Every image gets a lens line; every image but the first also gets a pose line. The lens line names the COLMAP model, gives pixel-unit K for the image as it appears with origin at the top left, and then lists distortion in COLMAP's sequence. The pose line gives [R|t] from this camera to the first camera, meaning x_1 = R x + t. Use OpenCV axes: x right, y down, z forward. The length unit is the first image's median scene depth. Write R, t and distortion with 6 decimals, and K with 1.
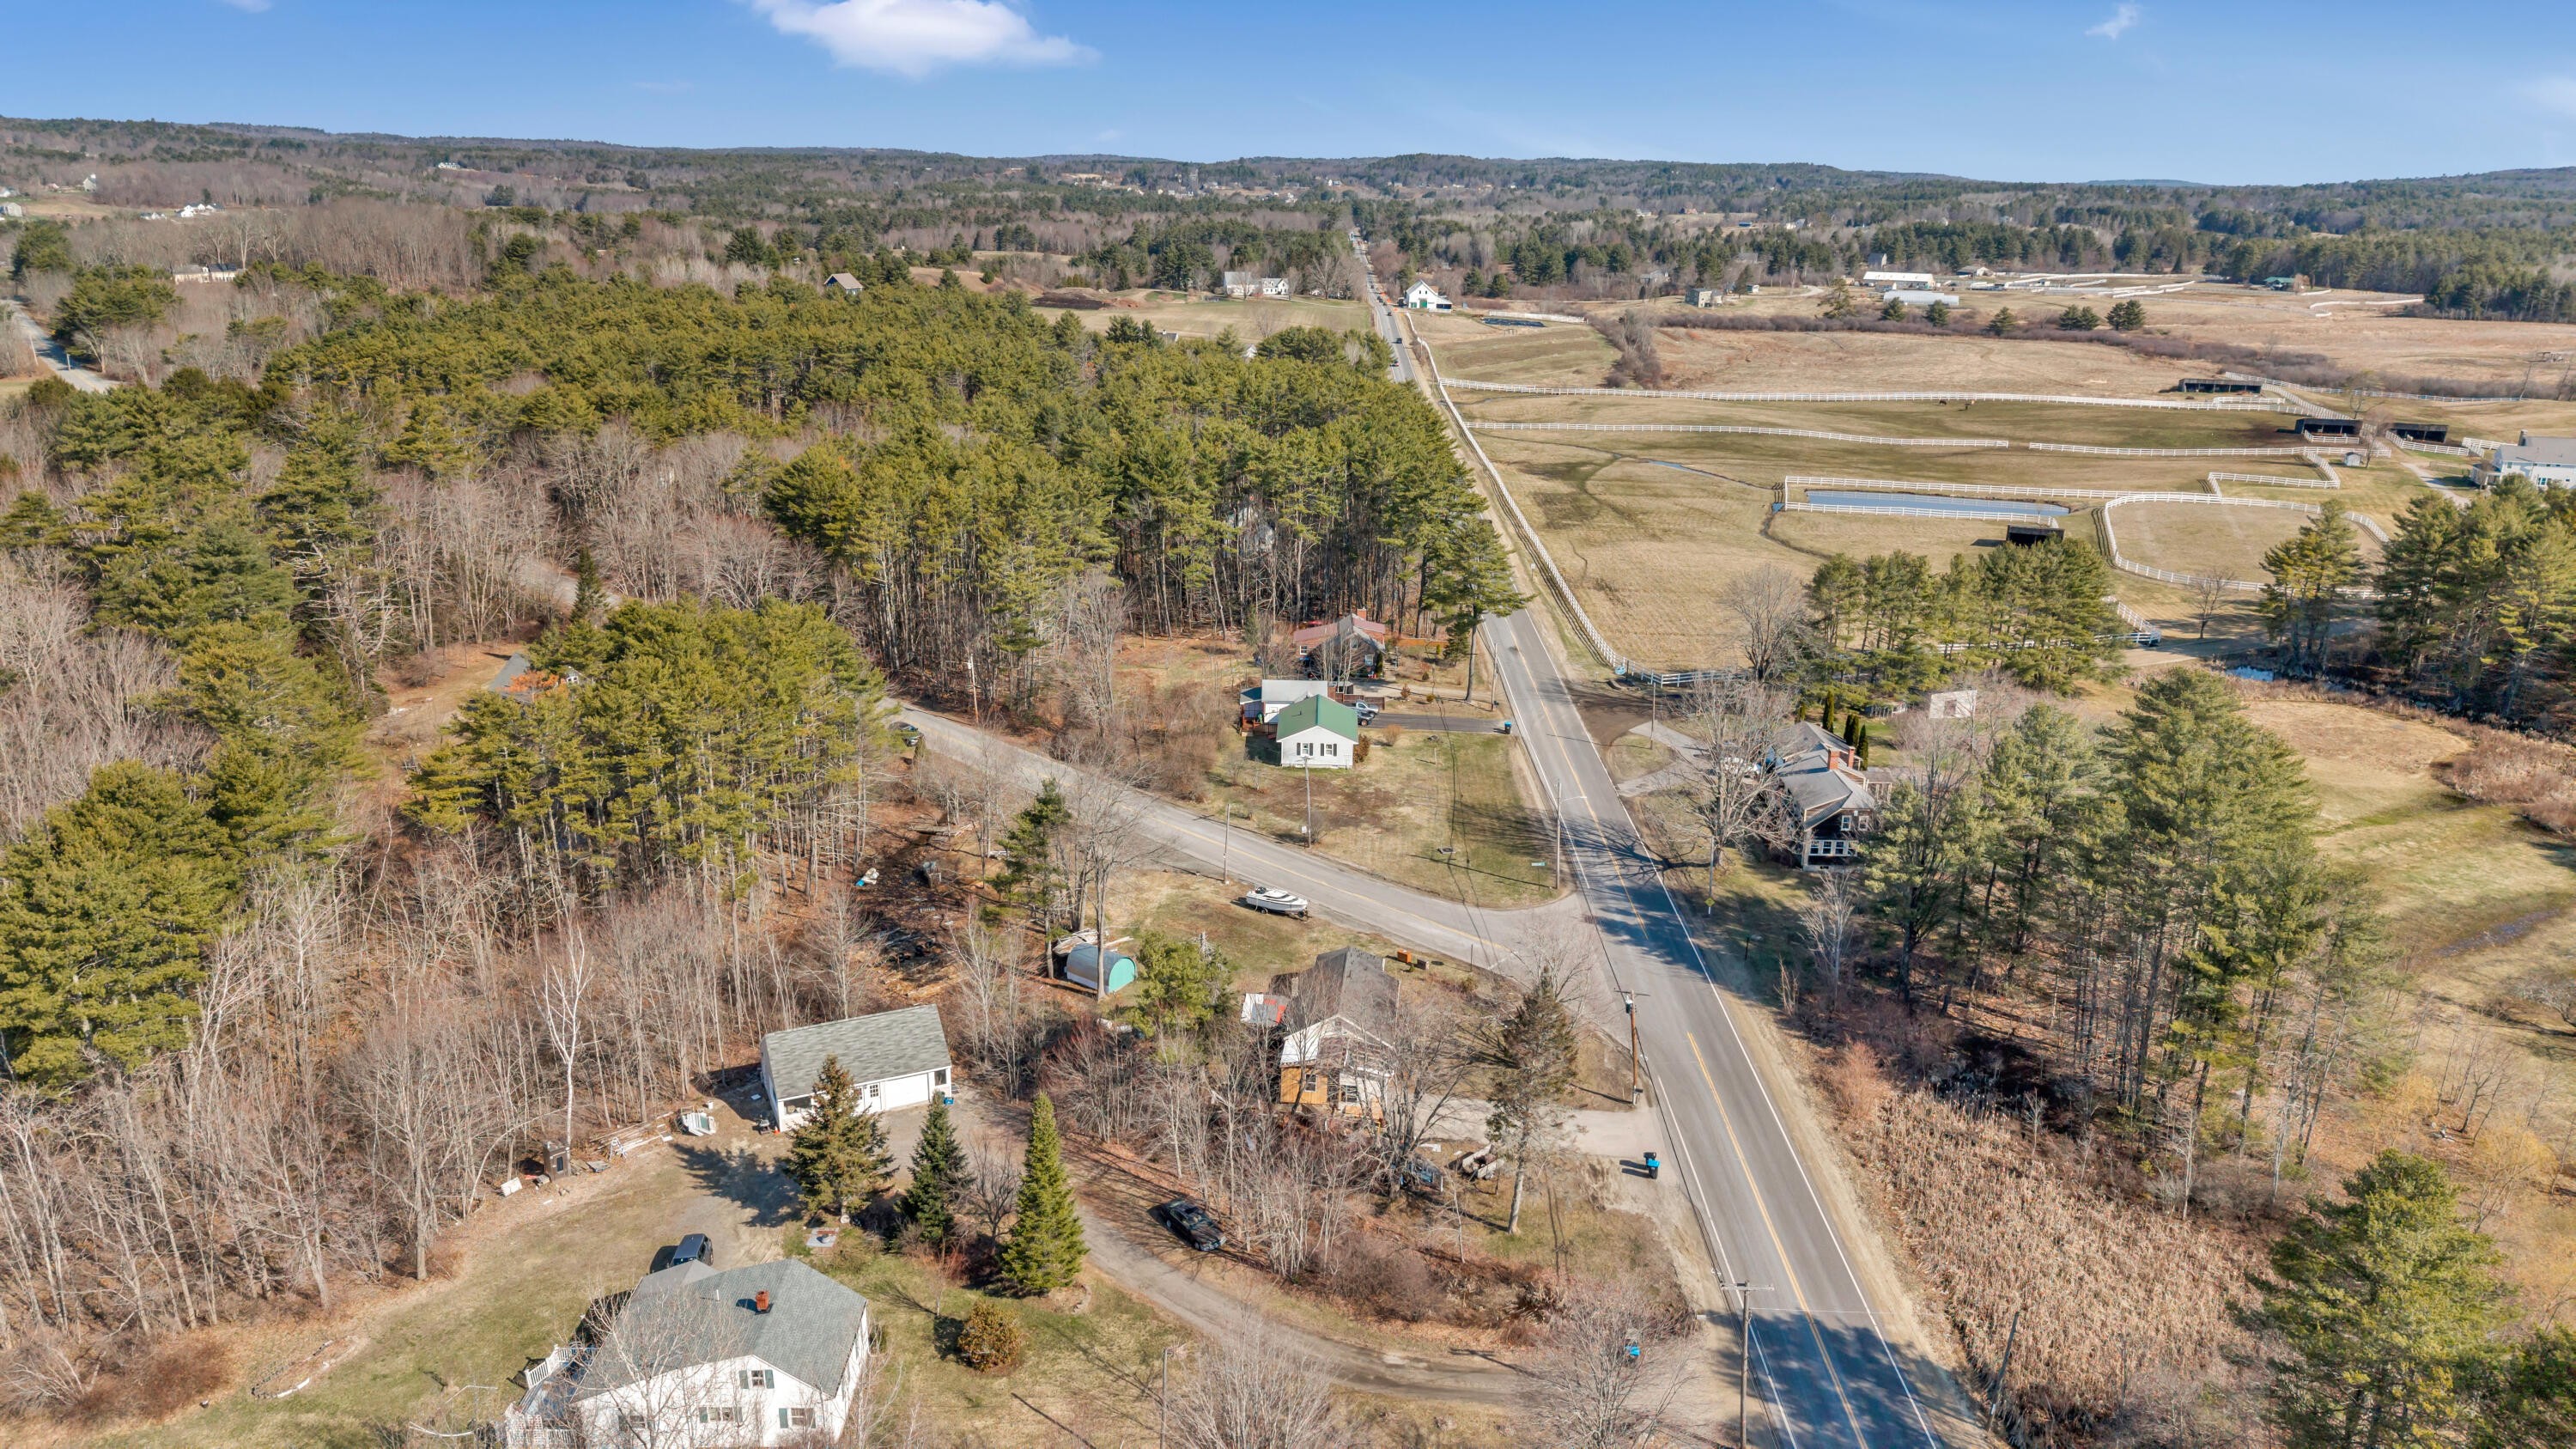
lens RADIAL K [[1710.2, 0, 1279.3], [0, 1710.2, 732.2], [0, 0, 1]] dist [0.024579, -0.028381]
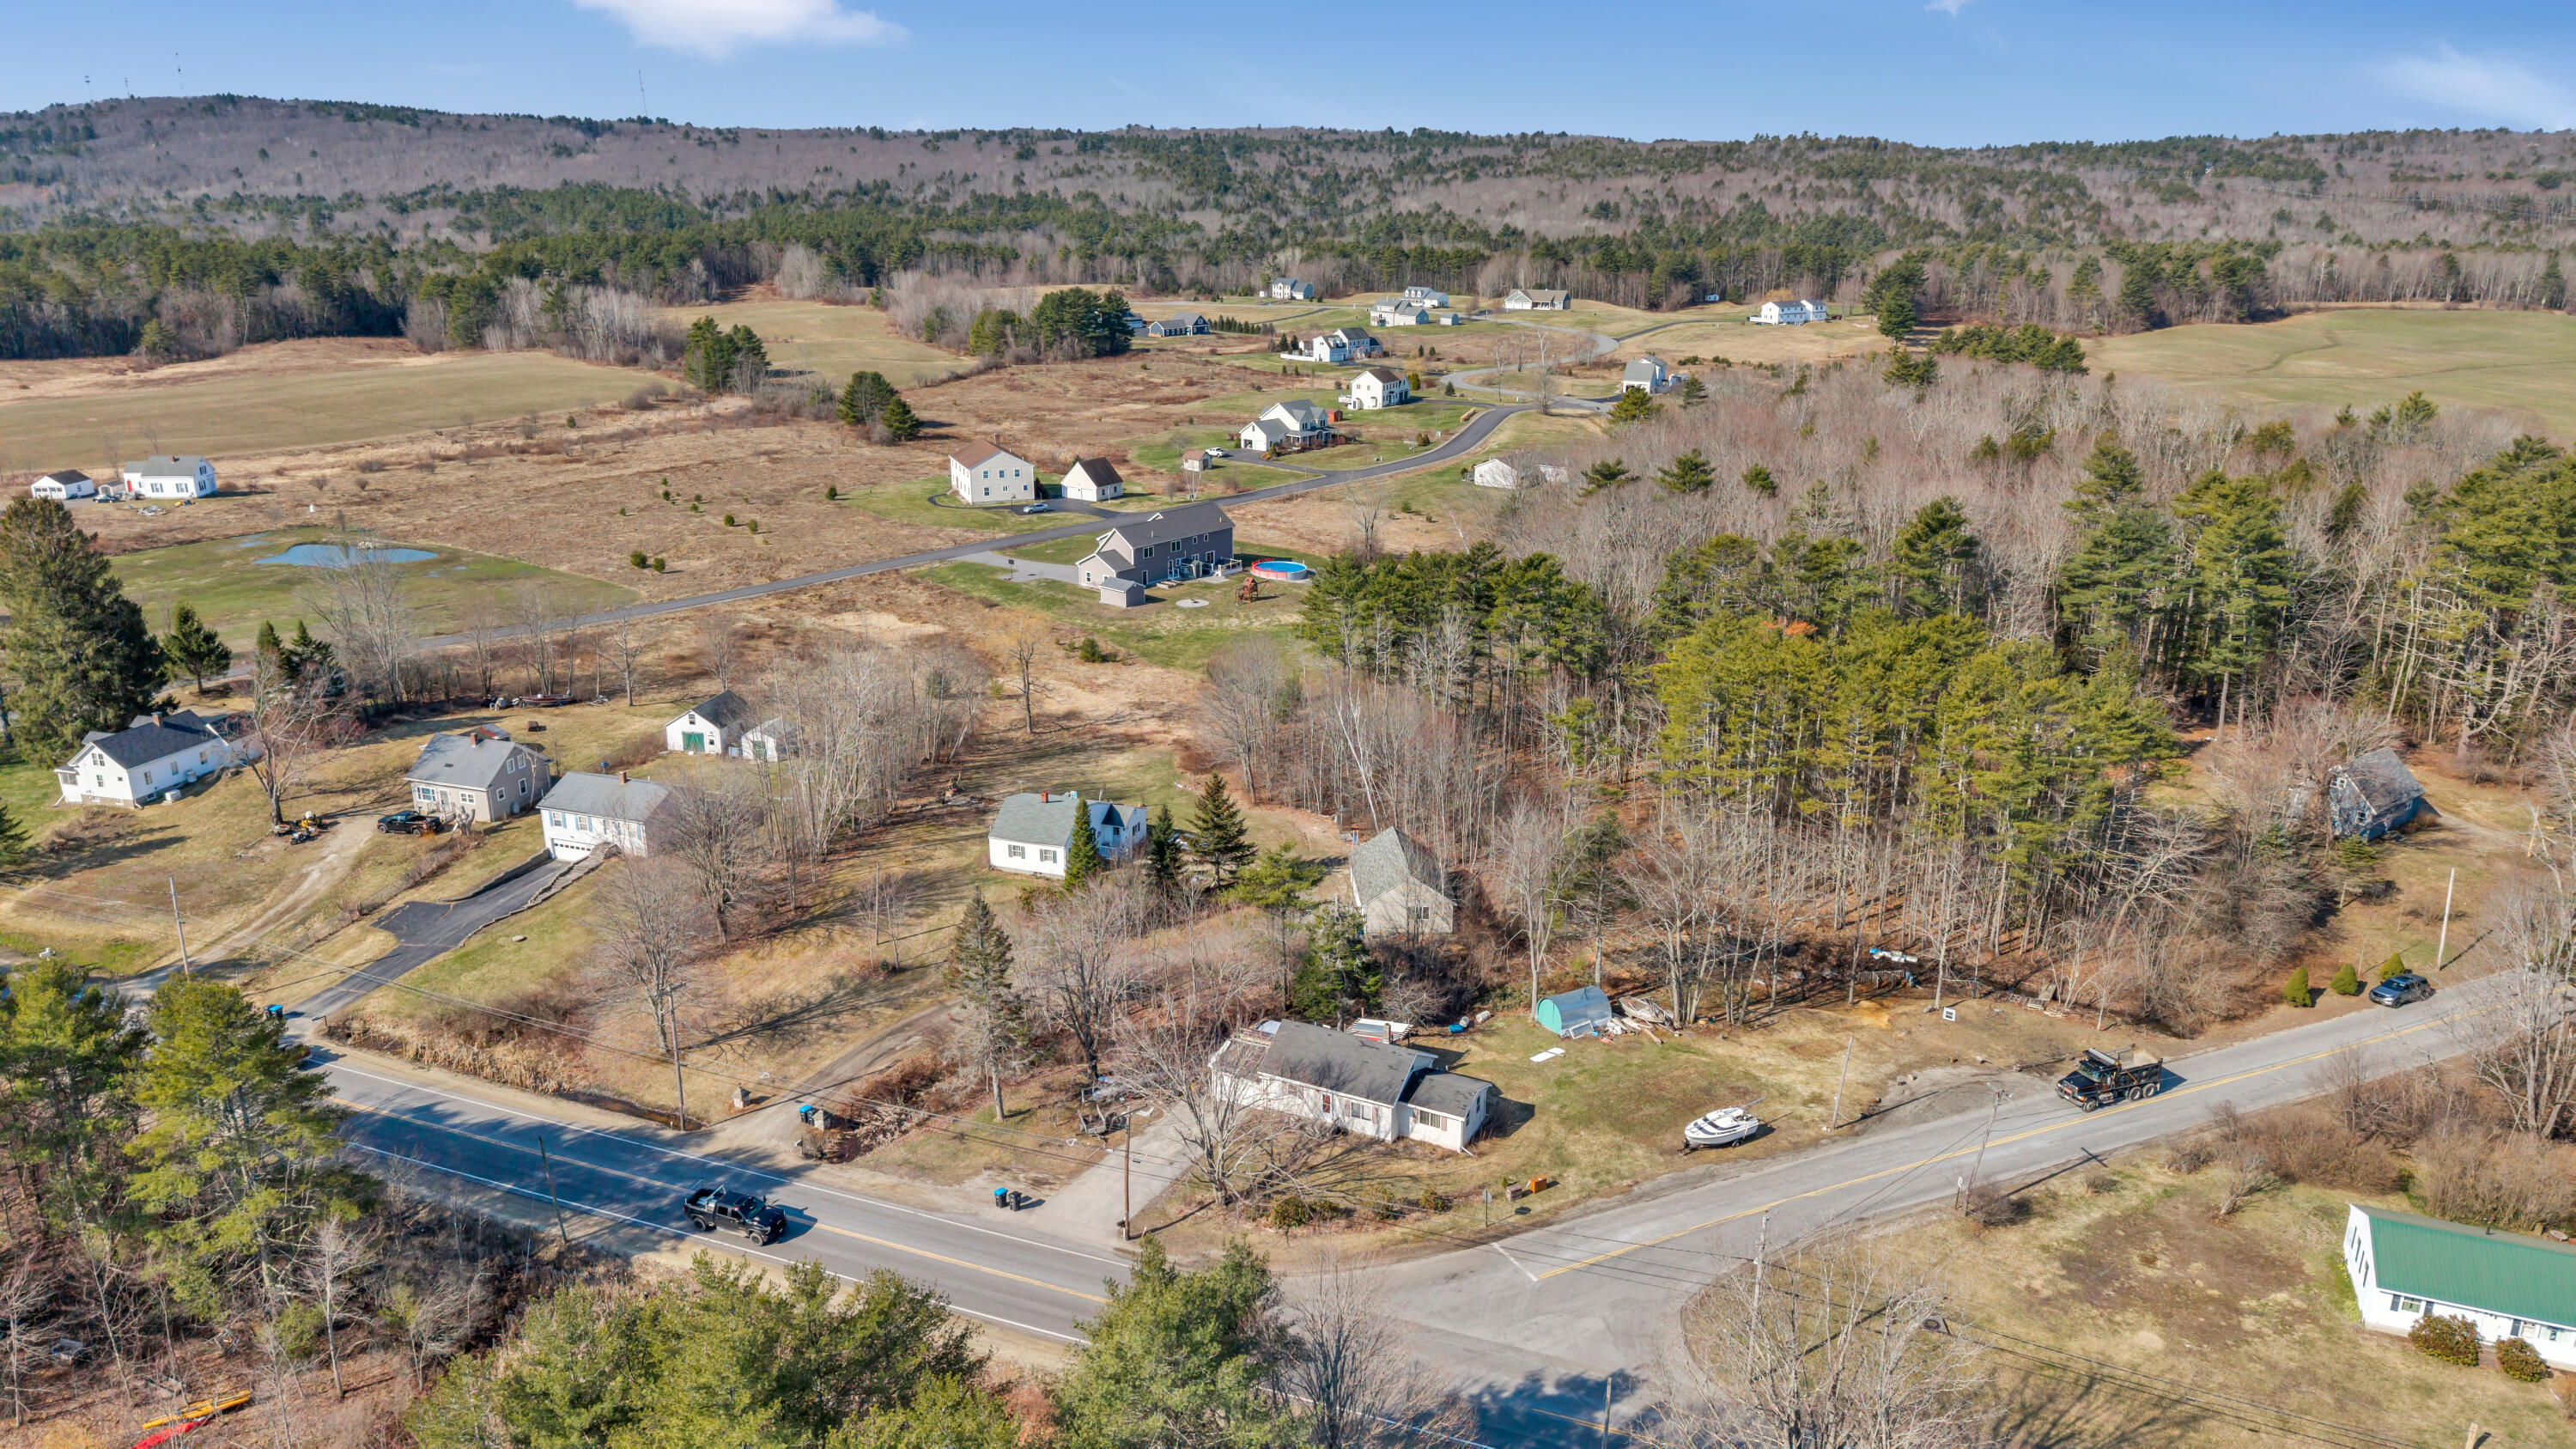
lens RADIAL K [[1710.2, 0, 1289.4], [0, 1710.2, 725.5], [0, 0, 1]] dist [0.024579, -0.028381]
pose [[-0.345754, 0.272372, -0.897924, 0.582816], [-0.300033, 0.874613, 0.380831, -0.243068], [0.889064, 0.401081, -0.220680, 0.756417]]
